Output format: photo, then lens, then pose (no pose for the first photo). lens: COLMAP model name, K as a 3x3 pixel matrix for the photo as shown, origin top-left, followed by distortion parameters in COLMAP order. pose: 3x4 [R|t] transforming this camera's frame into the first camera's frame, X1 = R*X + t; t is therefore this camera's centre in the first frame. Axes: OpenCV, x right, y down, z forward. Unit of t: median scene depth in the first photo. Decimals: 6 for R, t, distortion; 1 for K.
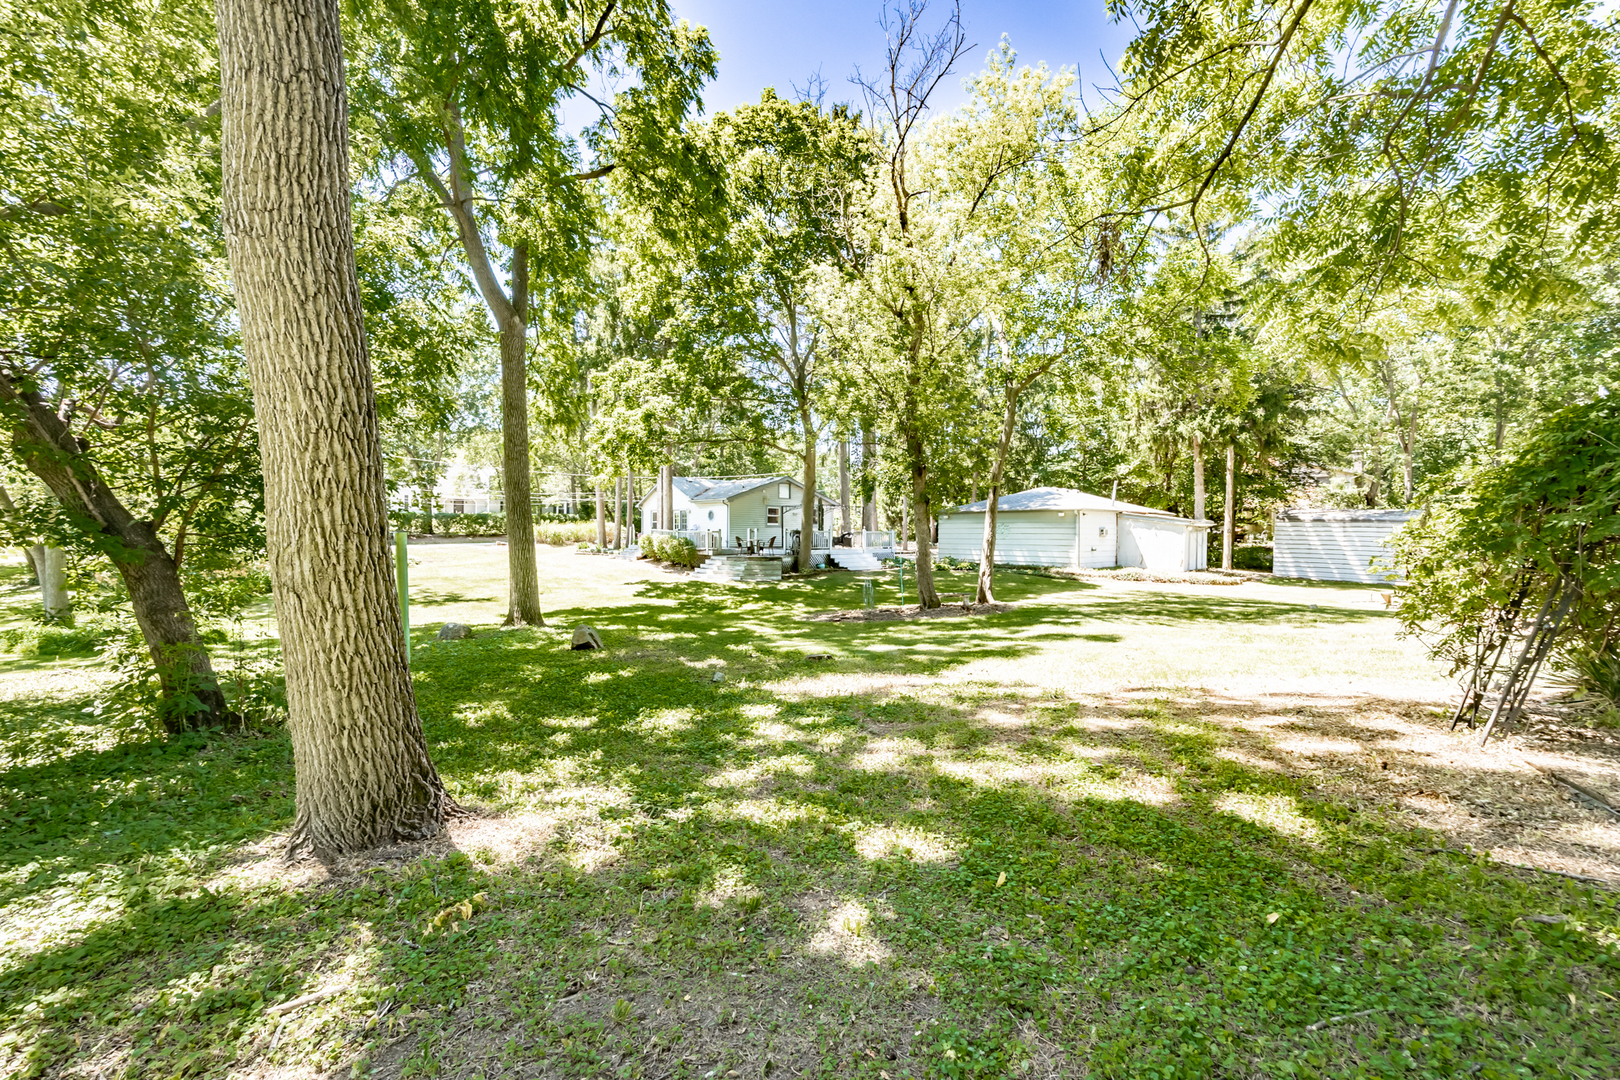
lens RADIAL K [[650.6, 0, 806.7], [0, 650.6, 545.9], [0, 0, 1]] dist [-0.000256, -0.000054]
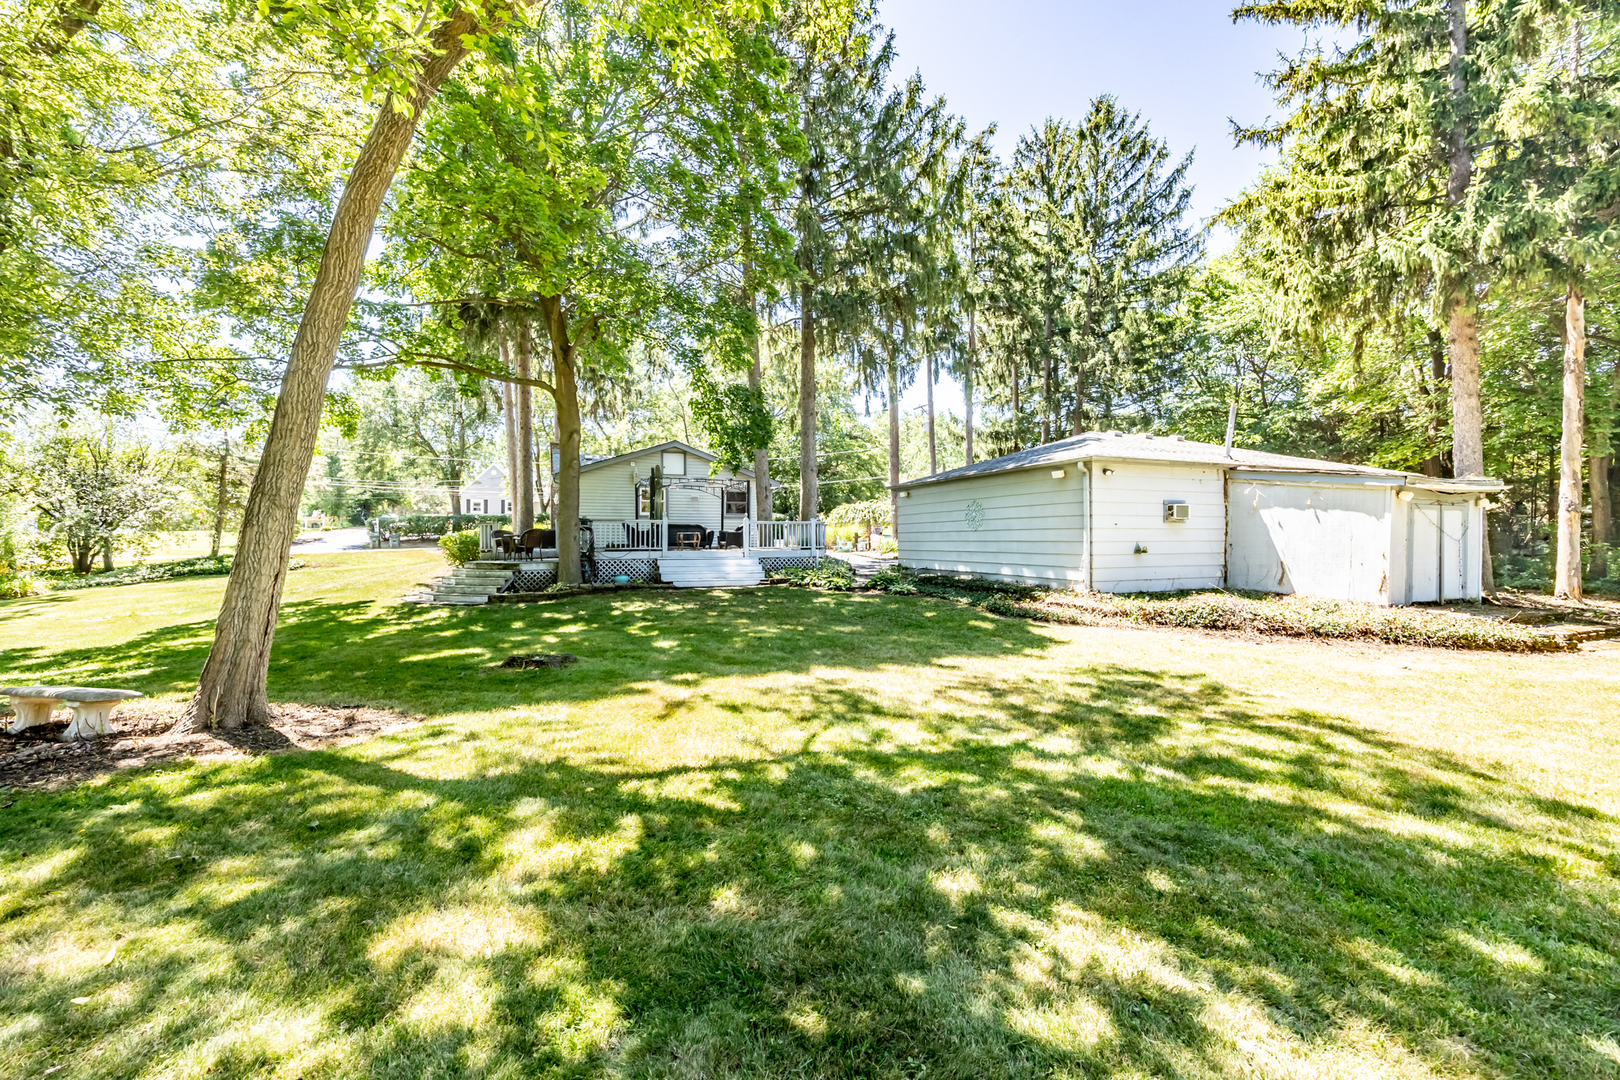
lens RADIAL K [[650.6, 0, 806.7], [0, 650.6, 545.9], [0, 0, 1]] dist [-0.000256, -0.000054]
pose [[0.925900, 0.001674, -0.377765, 0.400994], [-0.002775, 0.999993, -0.002369, 0.005722], [0.377759, 0.003242, 0.925898, 0.494734]]
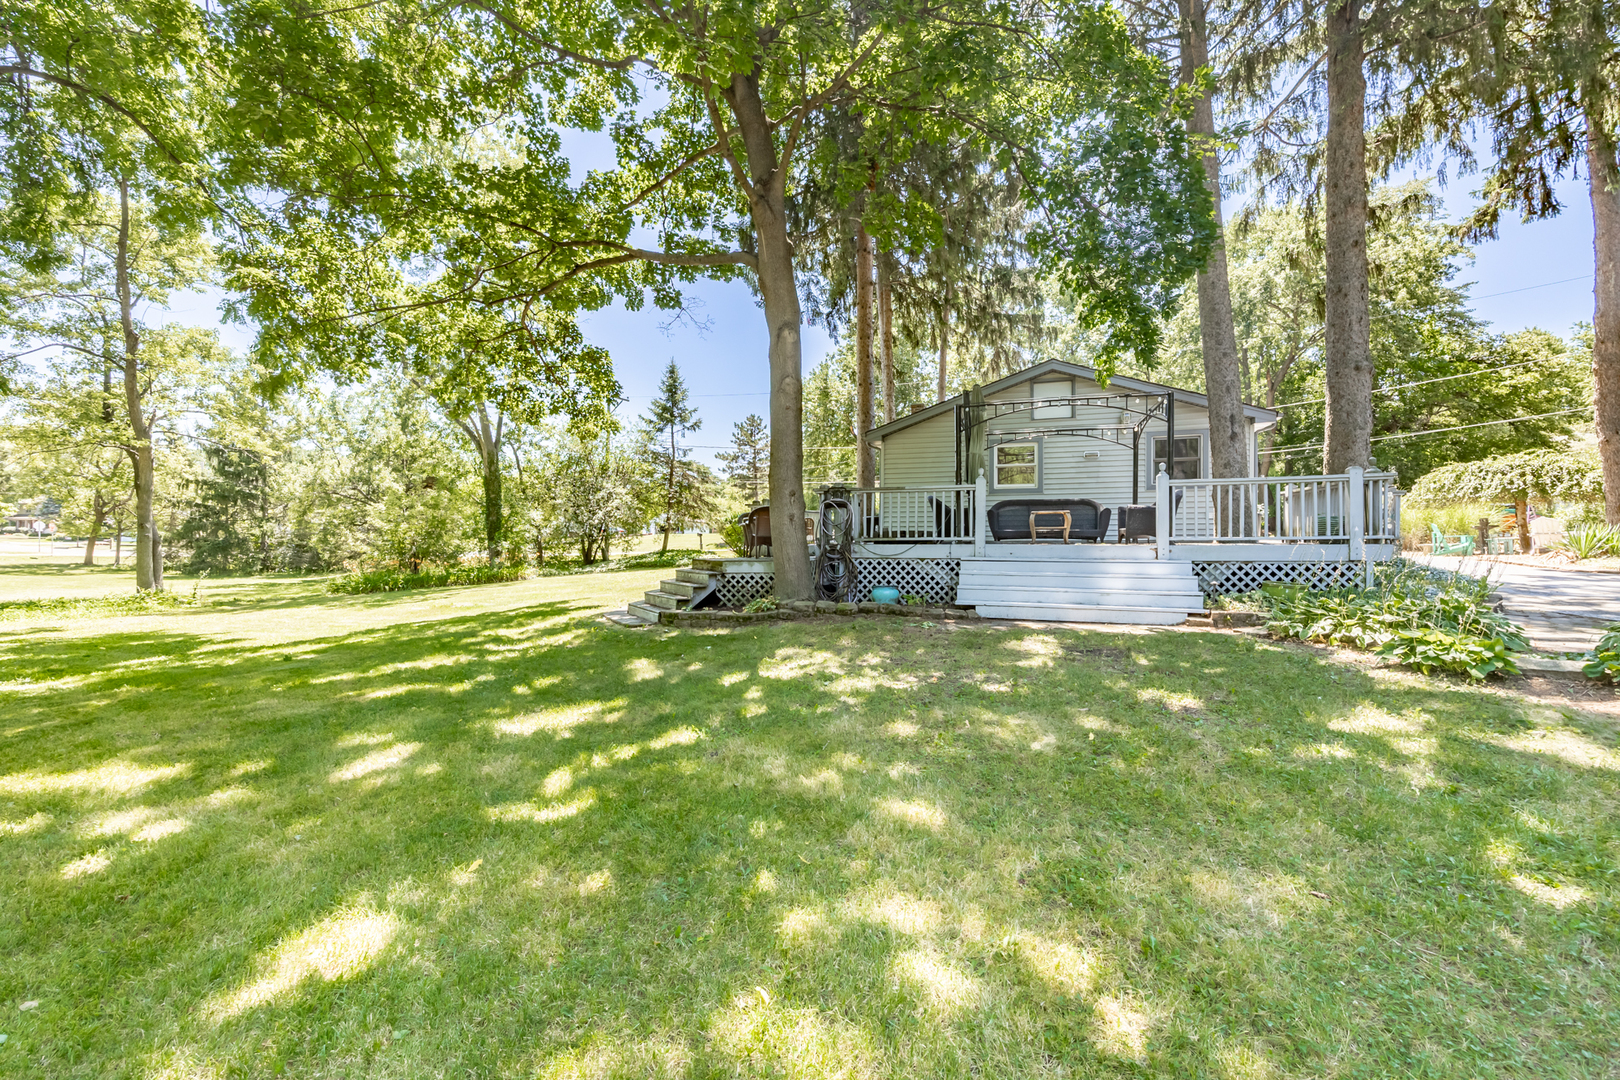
lens RADIAL K [[650.6, 0, 806.7], [0, 650.6, 545.9], [0, 0, 1]] dist [-0.000256, -0.000054]
pose [[0.449926, 0.003729, -0.893058, 0.289459], [-0.010201, 0.999948, -0.000964, 0.011441], [0.893007, 0.009544, 0.449941, 0.801922]]
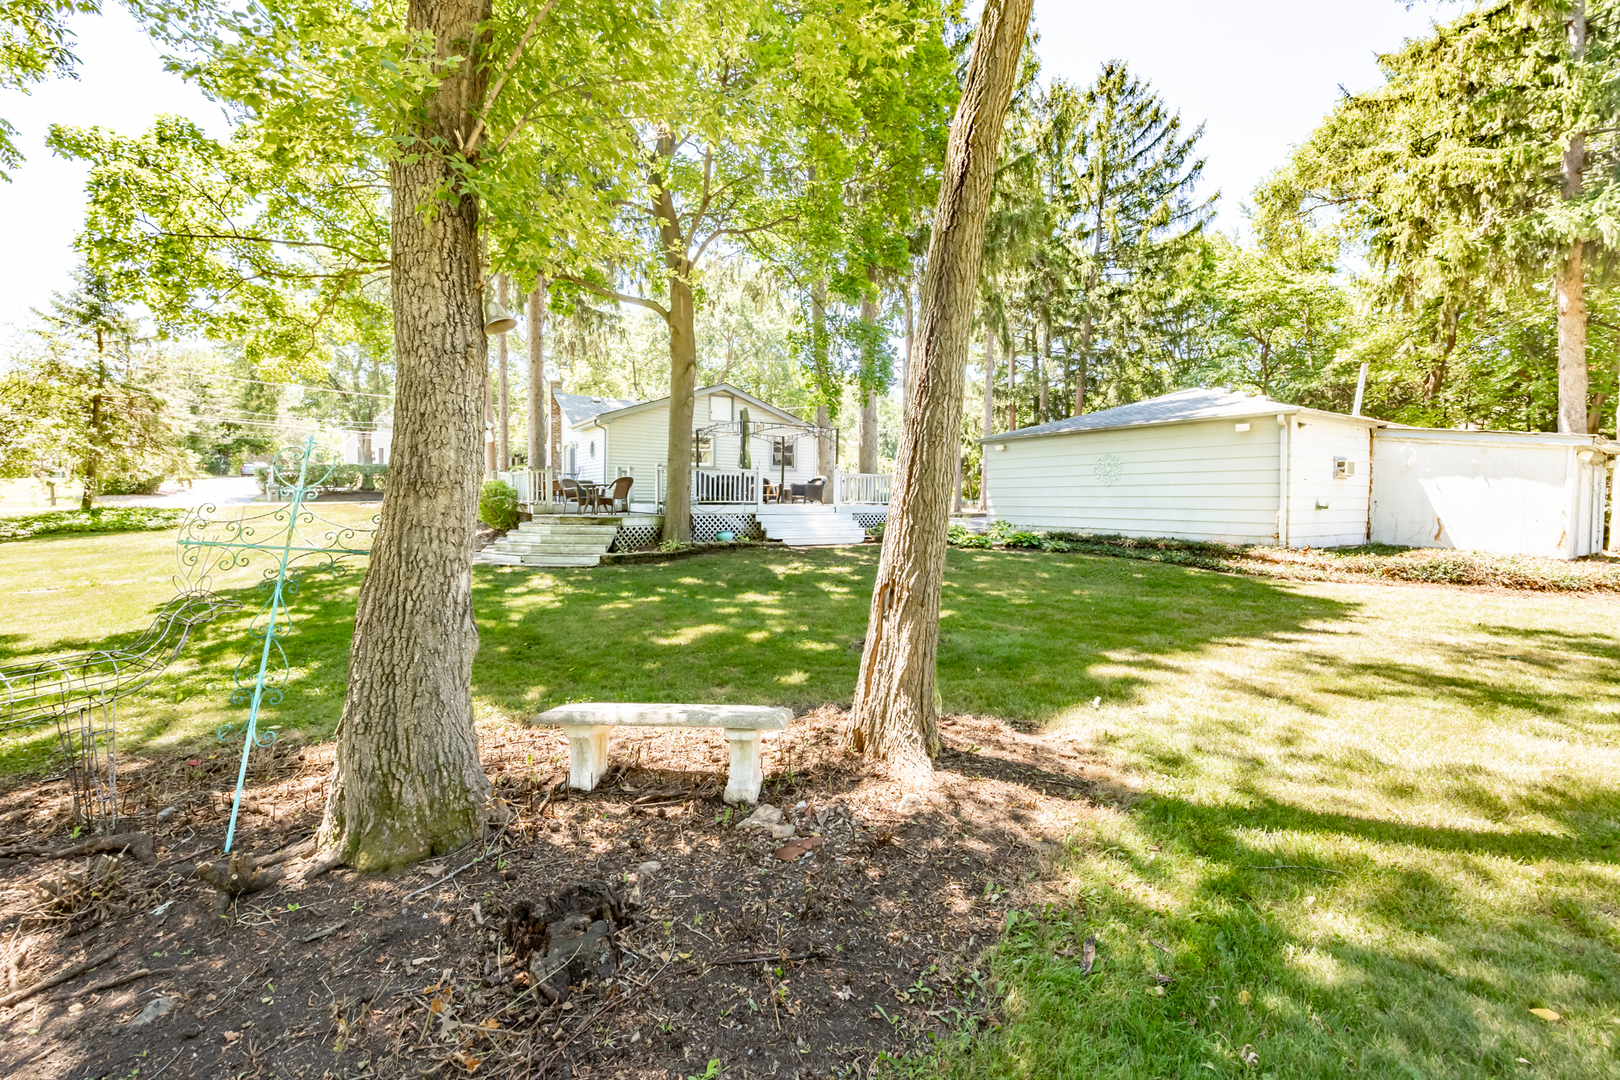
lens RADIAL K [[648.2, 0, 806.5], [0, 648.2, 520.9], [0, 0, 1]] dist [-0.000534, -0.000003]
pose [[0.978411, 0.013762, -0.206208, 0.190284], [-0.009206, 0.999692, 0.023039, 0.010237], [0.206461, -0.020643, 0.978237, 0.487606]]
